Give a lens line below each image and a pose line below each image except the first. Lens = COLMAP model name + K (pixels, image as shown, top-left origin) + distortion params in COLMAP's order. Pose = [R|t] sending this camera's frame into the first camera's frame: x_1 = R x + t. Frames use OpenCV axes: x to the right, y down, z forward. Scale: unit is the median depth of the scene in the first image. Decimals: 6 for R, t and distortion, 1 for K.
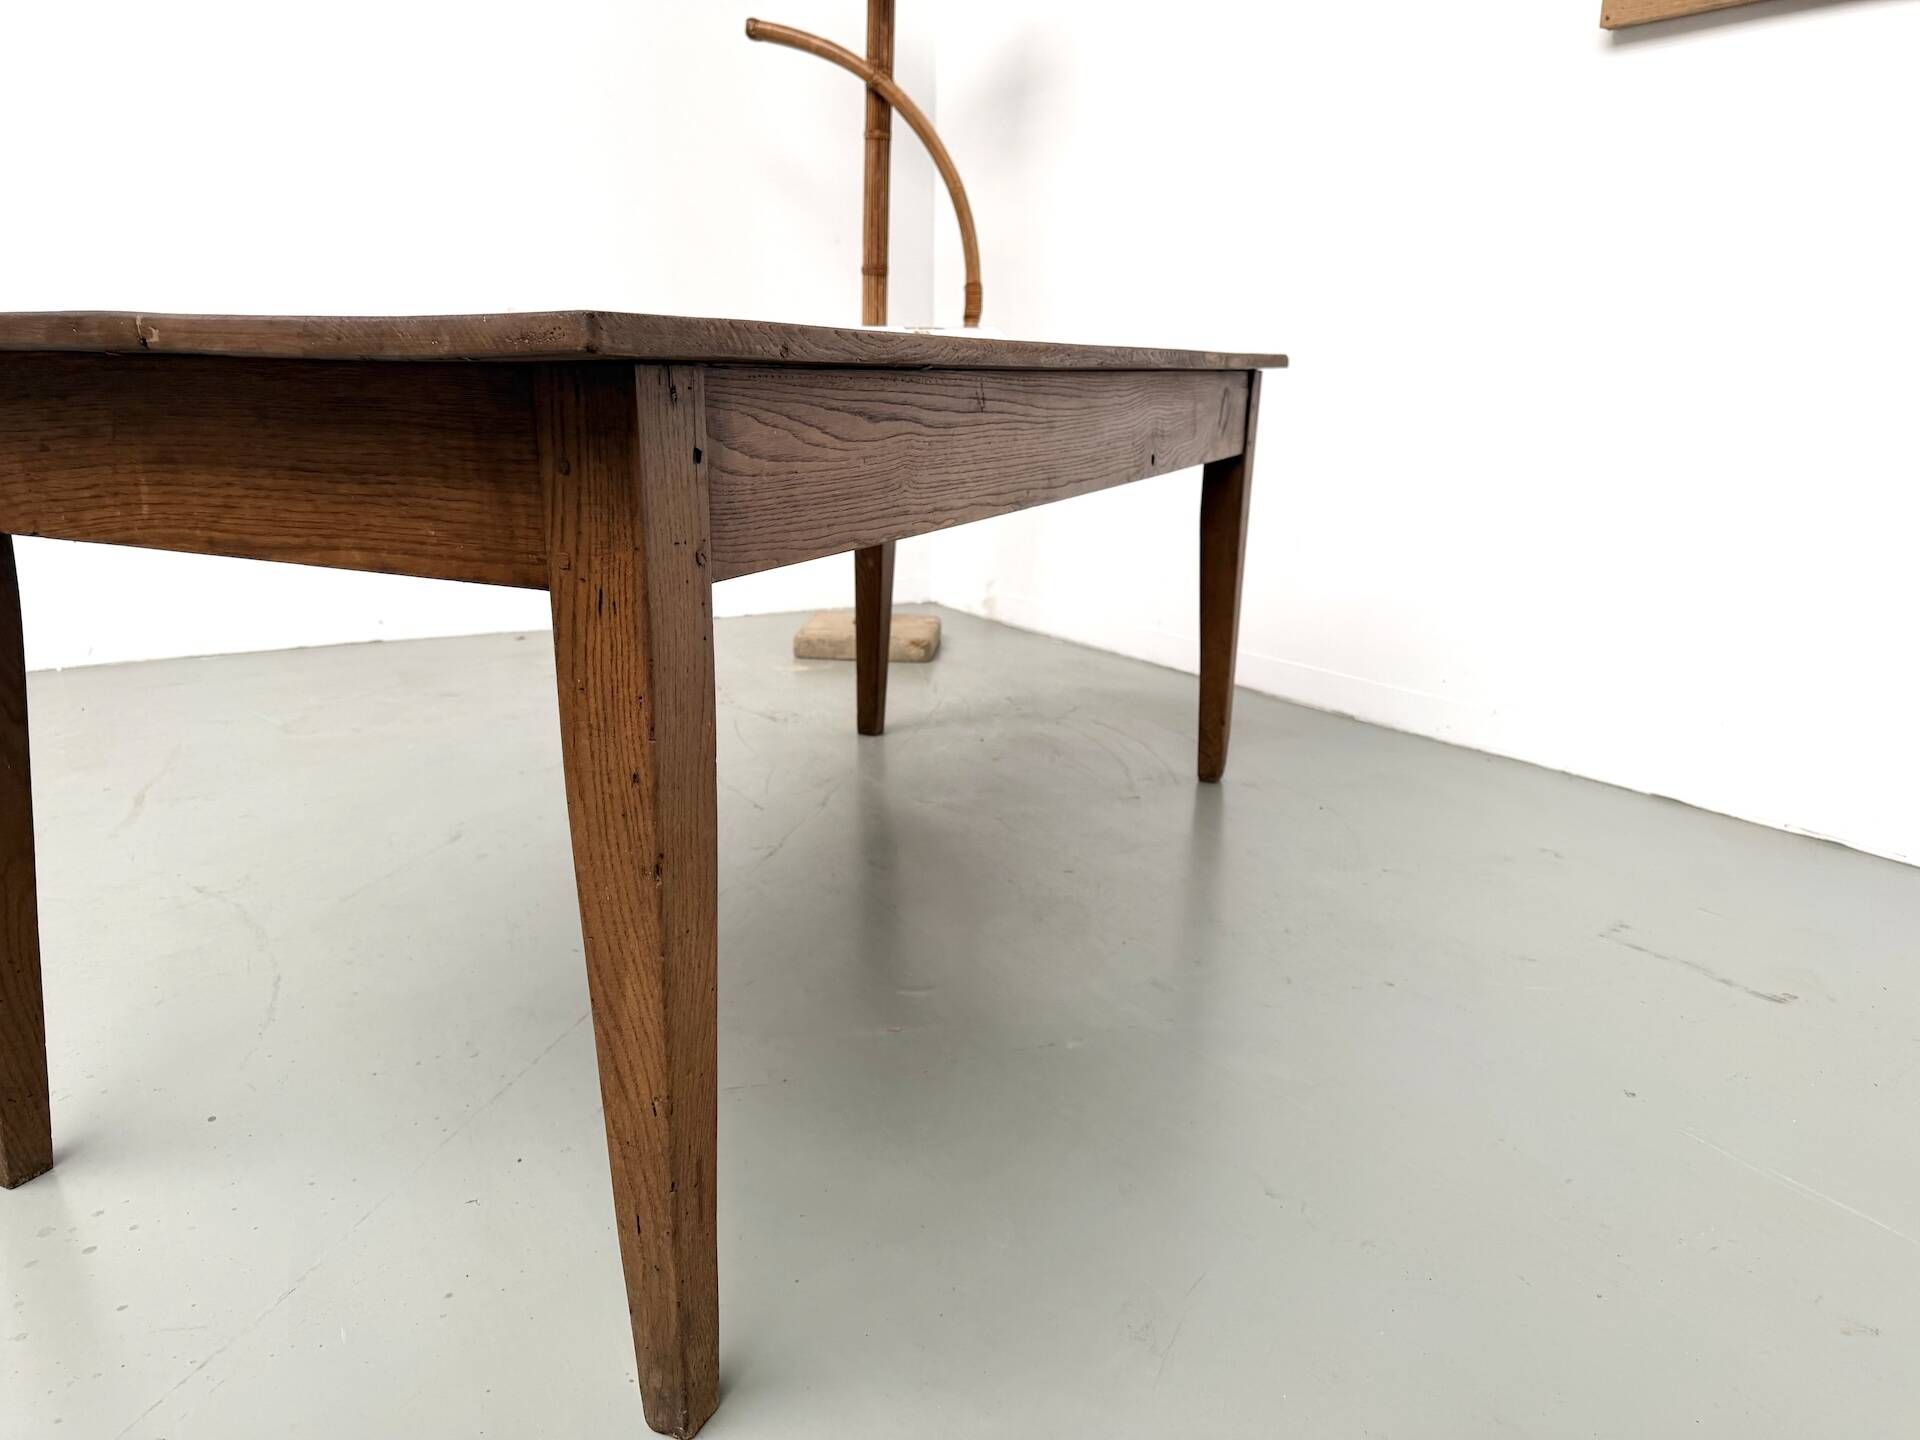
lens RADIAL K [[1347.2, 0, 966.1], [0, 1347.2, 732.2], [0, 0, 1]] dist [0.128121, -0.219410]
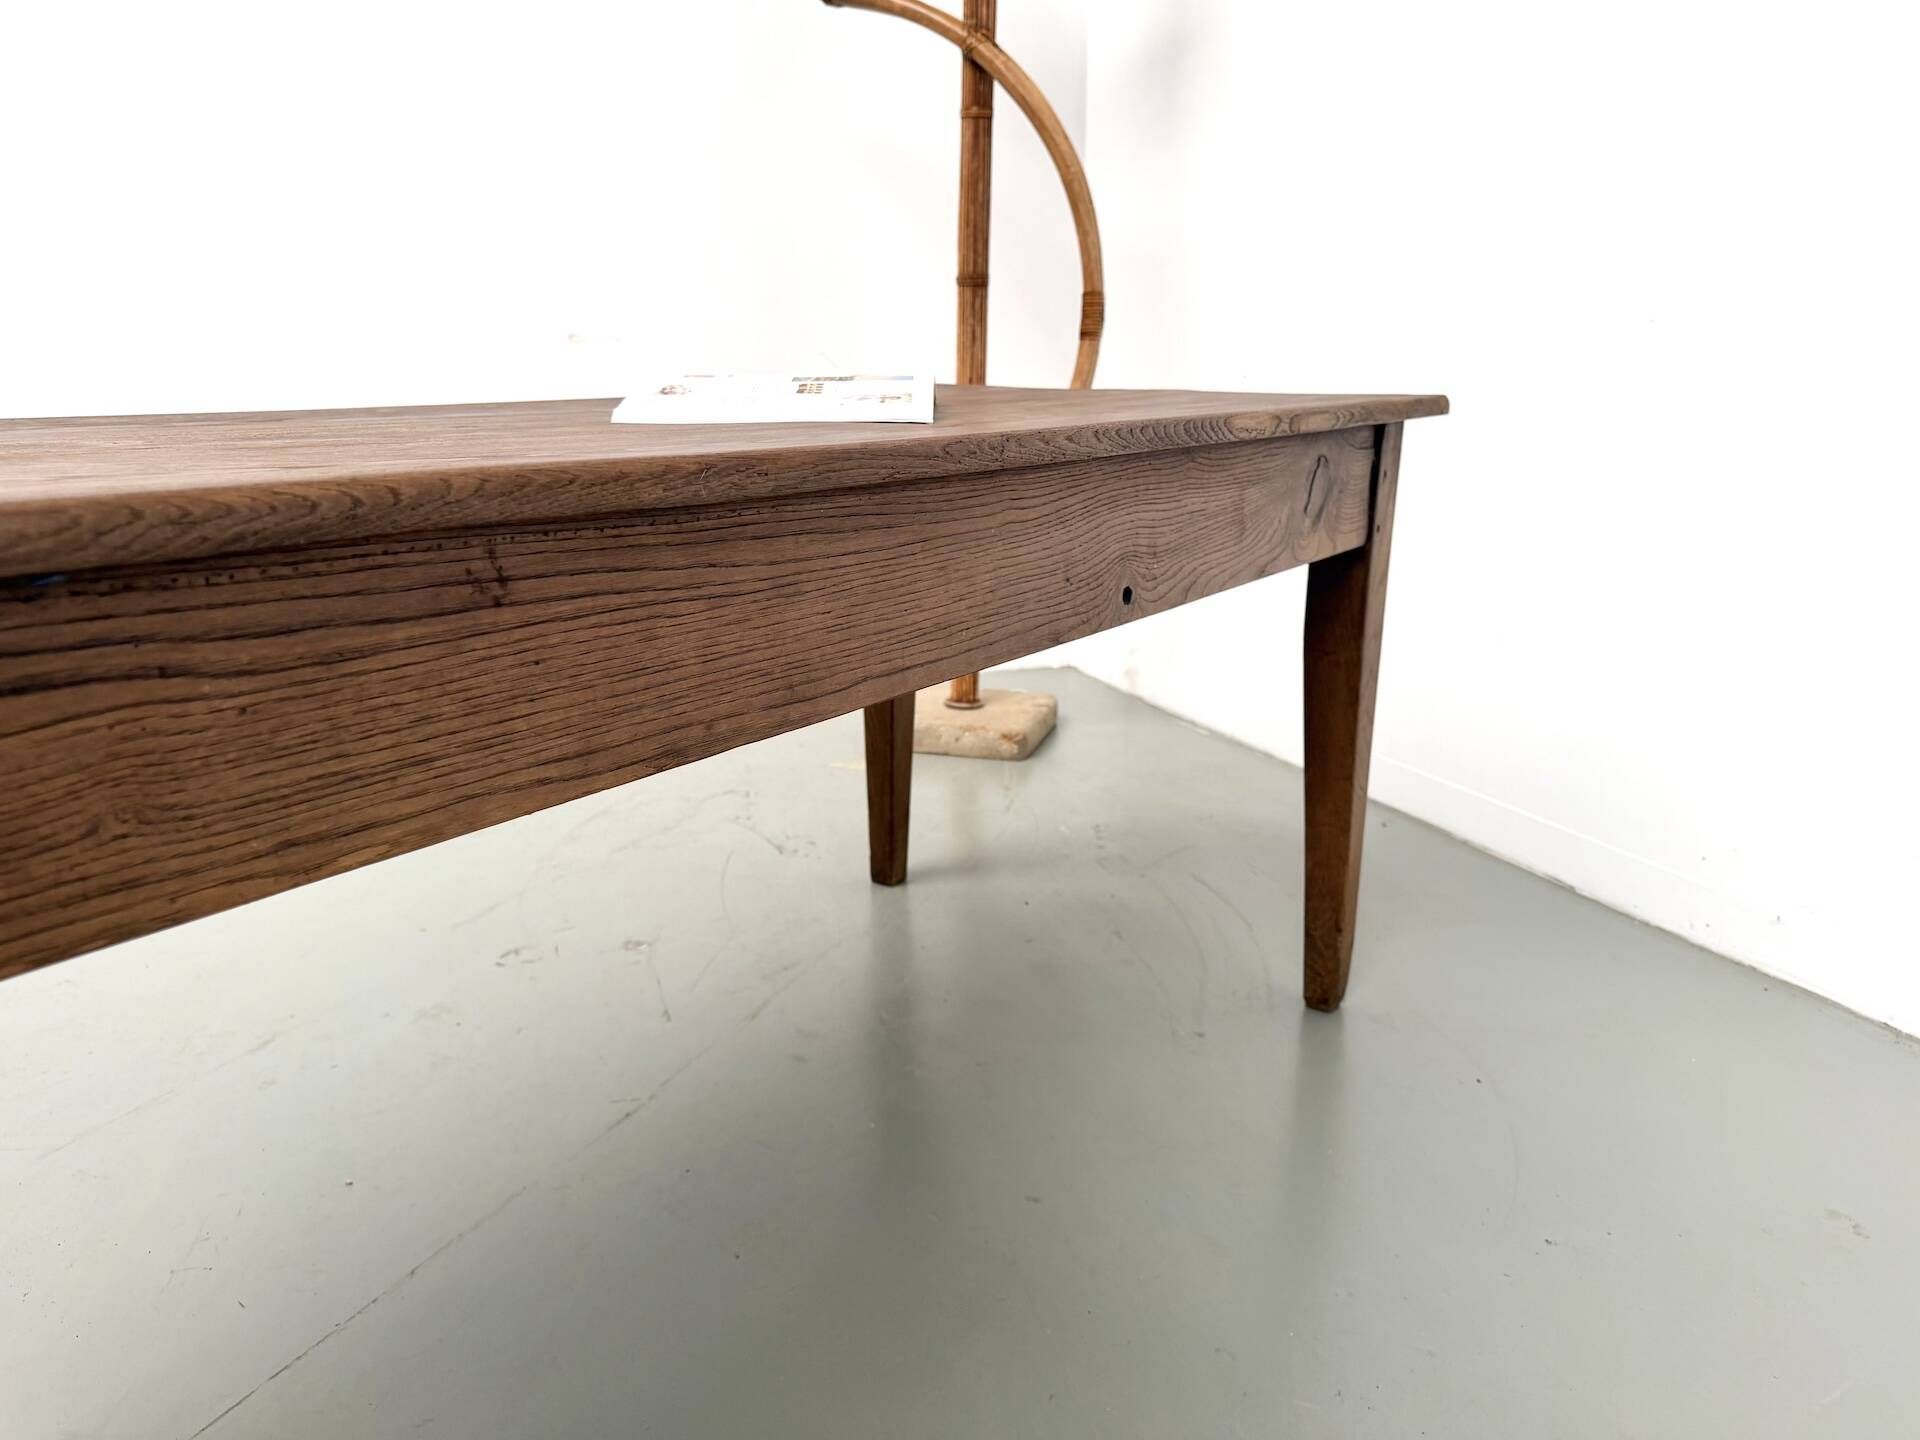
lens RADIAL K [[1361.7, 0, 972.1], [0, 1361.7, 700.8], [0, 0, 1]] dist [0.129968, -0.199510]
pose [[0.980774, 0.035170, -0.191952, 0.112732], [-0.039391, 0.999058, -0.018219, -0.083481], [0.191130, 0.025430, 0.981235, 0.230865]]
